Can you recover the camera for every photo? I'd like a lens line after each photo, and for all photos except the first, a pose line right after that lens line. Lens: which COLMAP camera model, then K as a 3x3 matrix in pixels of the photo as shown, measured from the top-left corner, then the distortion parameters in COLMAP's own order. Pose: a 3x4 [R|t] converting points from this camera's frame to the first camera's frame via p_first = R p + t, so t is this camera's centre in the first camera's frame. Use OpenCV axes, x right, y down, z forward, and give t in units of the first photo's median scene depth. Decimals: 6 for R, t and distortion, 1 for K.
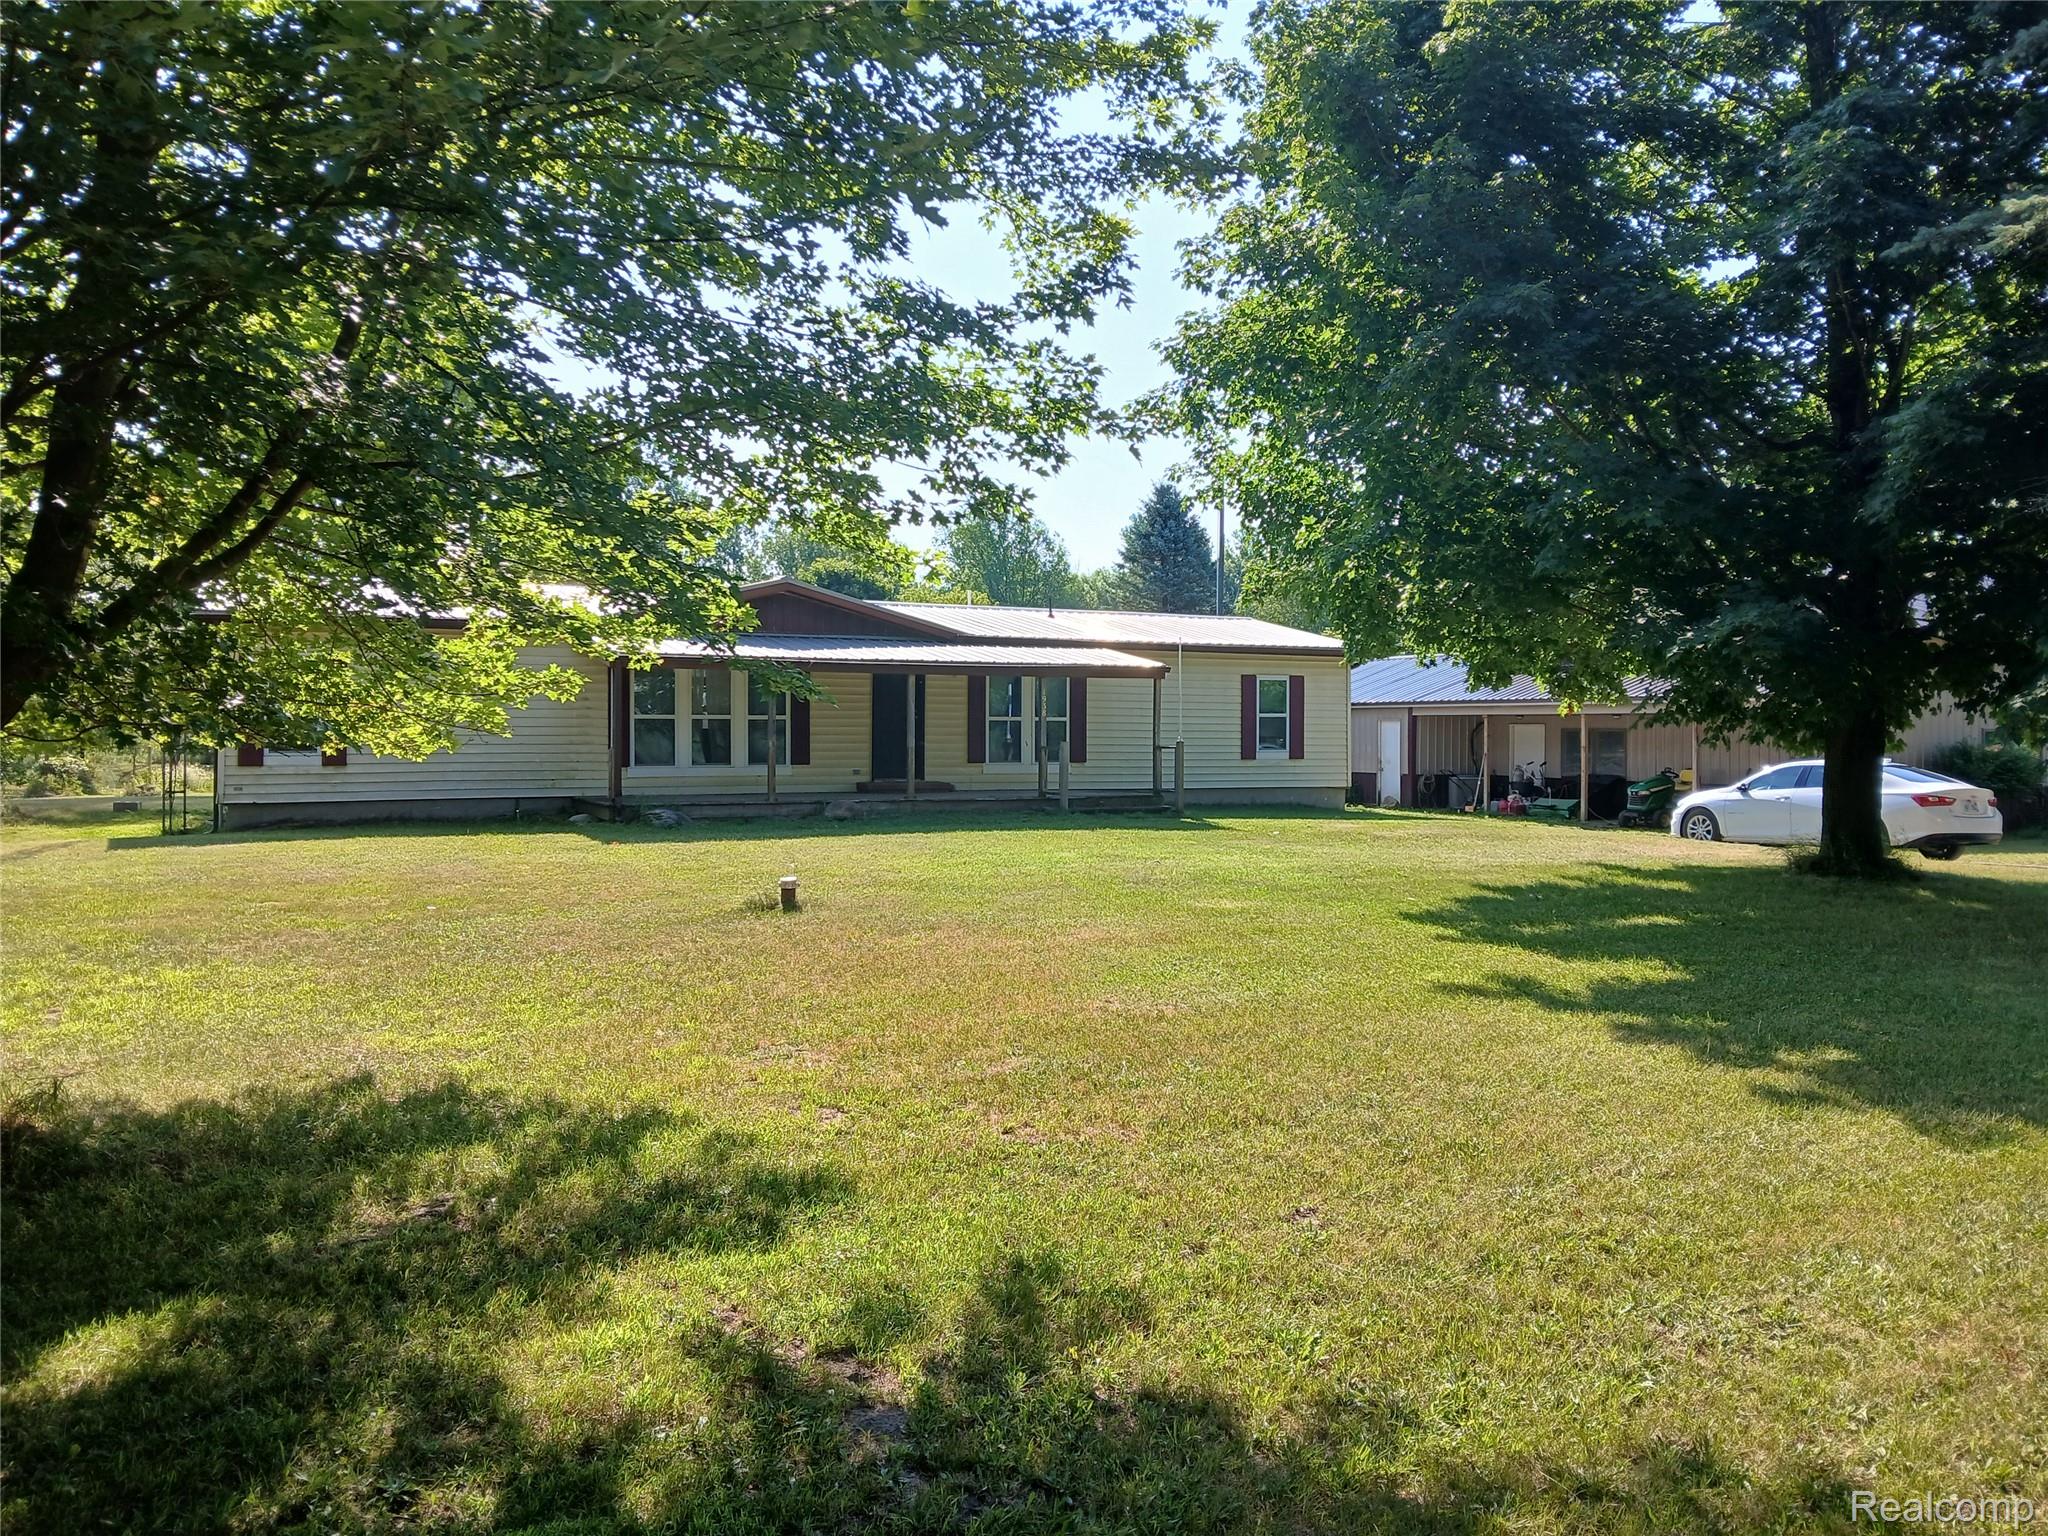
lens RADIAL K [[1560.9, 0, 1024.1], [0, 1560.9, 791.3], [0, 0, 1]] dist [0.087825, -0.110299]
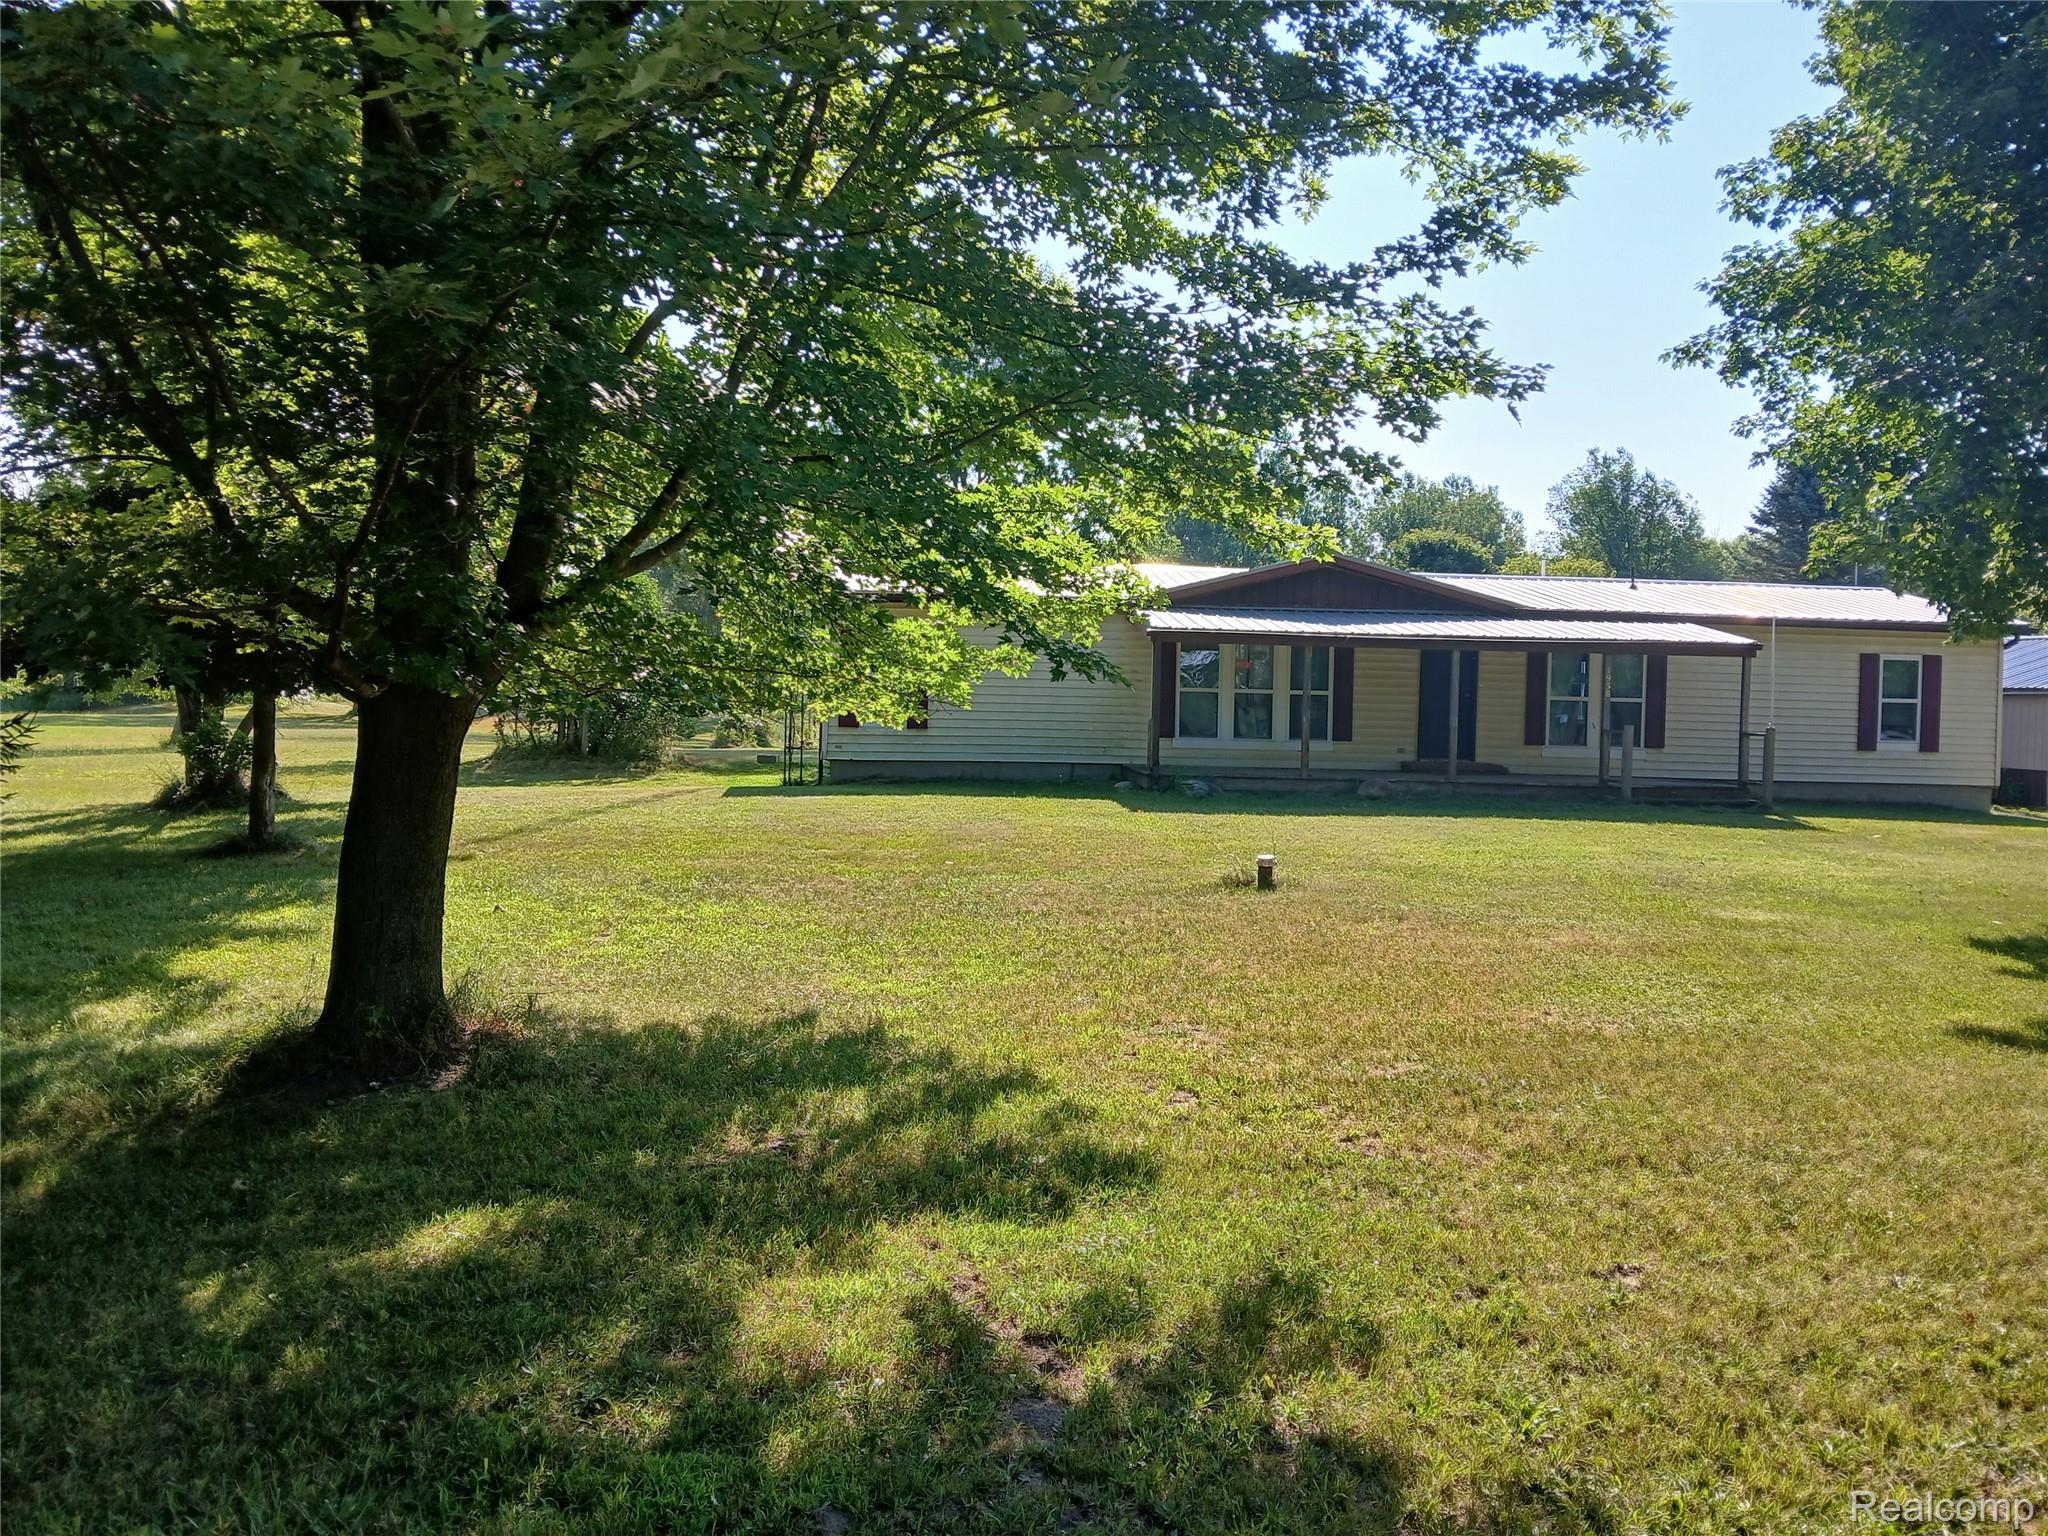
lens RADIAL K [[1572.8, 0, 1026.5], [0, 1572.8, 759.0], [0, 0, 1]] dist [0.099367, -0.111325]
pose [[0.939230, 0.035297, -0.341469, 0.104461], [-0.036783, 0.999321, 0.002123, -0.004727], [0.341312, 0.010566, 0.939891, 0.028551]]
